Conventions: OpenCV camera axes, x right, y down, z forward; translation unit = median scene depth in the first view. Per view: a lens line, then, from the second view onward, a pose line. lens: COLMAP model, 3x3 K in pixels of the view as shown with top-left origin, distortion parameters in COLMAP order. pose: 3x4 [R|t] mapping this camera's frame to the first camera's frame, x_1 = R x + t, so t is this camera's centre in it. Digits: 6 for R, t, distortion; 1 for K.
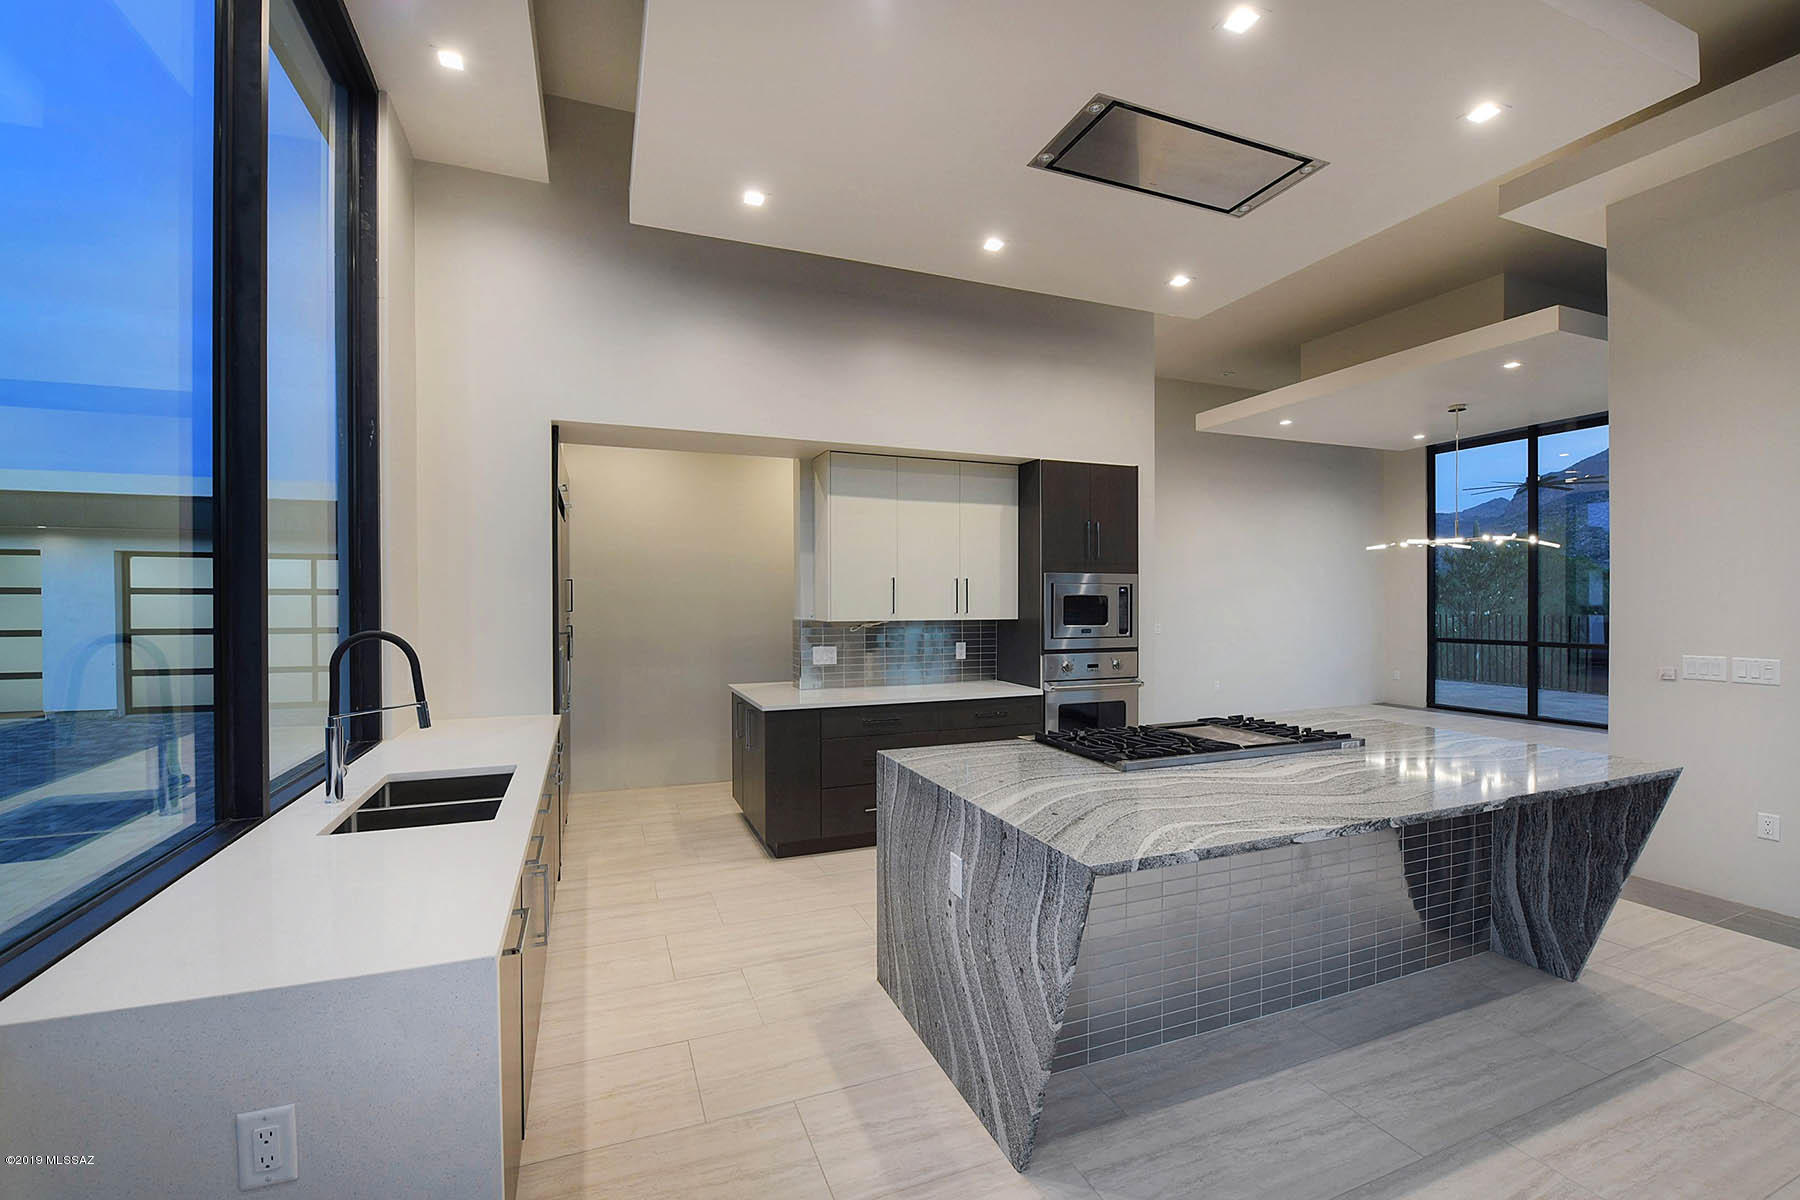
lens RADIAL K [[750.8, 0, 900.7], [0, 750.8, 590.4], [0, 0, 1]] dist [-0.005878, -0.000399]
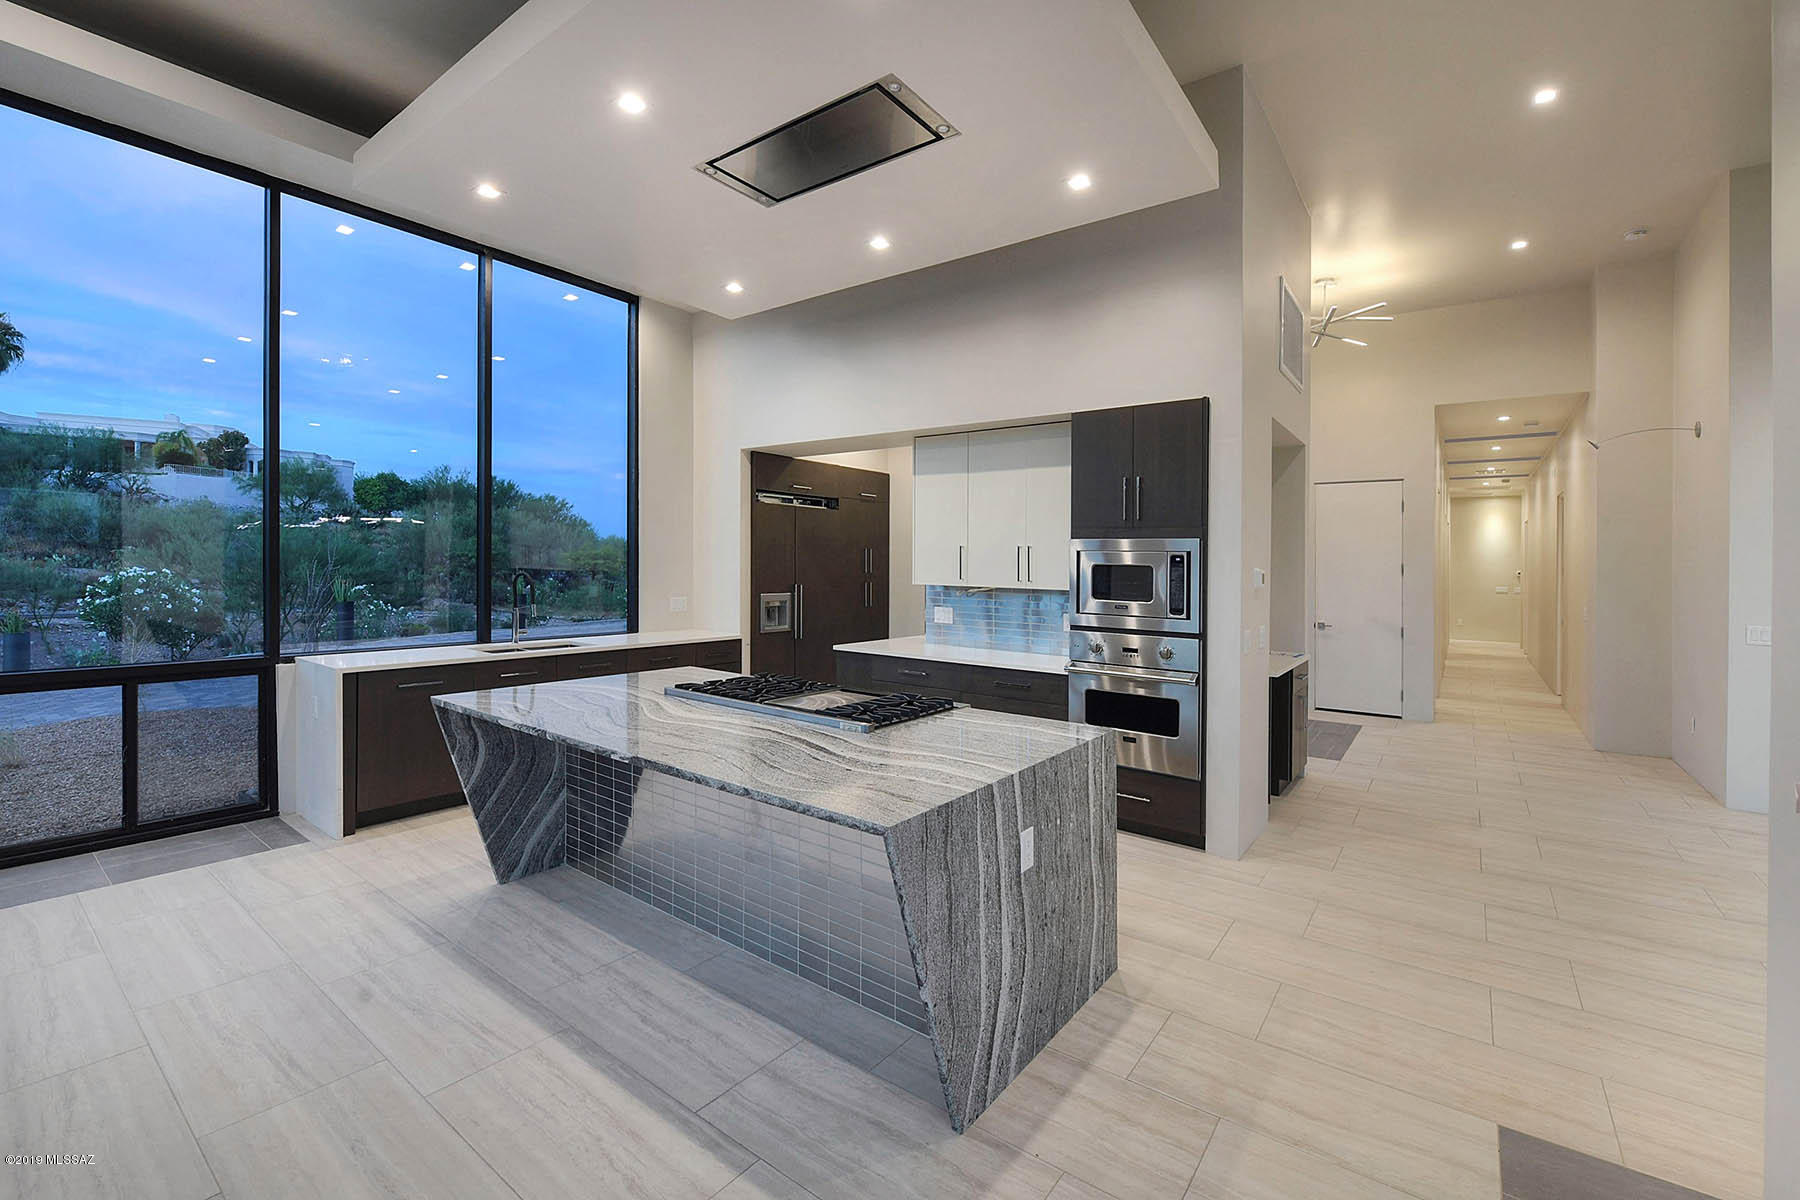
lens RADIAL K [[763.2, 0, 898.2], [0, 763.2, 564.1], [0, 0, 1]] dist [0.000175, 0.000023]
pose [[0.511106, 0.010369, -0.859455, 0.857568], [-0.008223, 0.999940, 0.007174, 0.001519], [0.859478, 0.003400, 0.511161, 0.349064]]
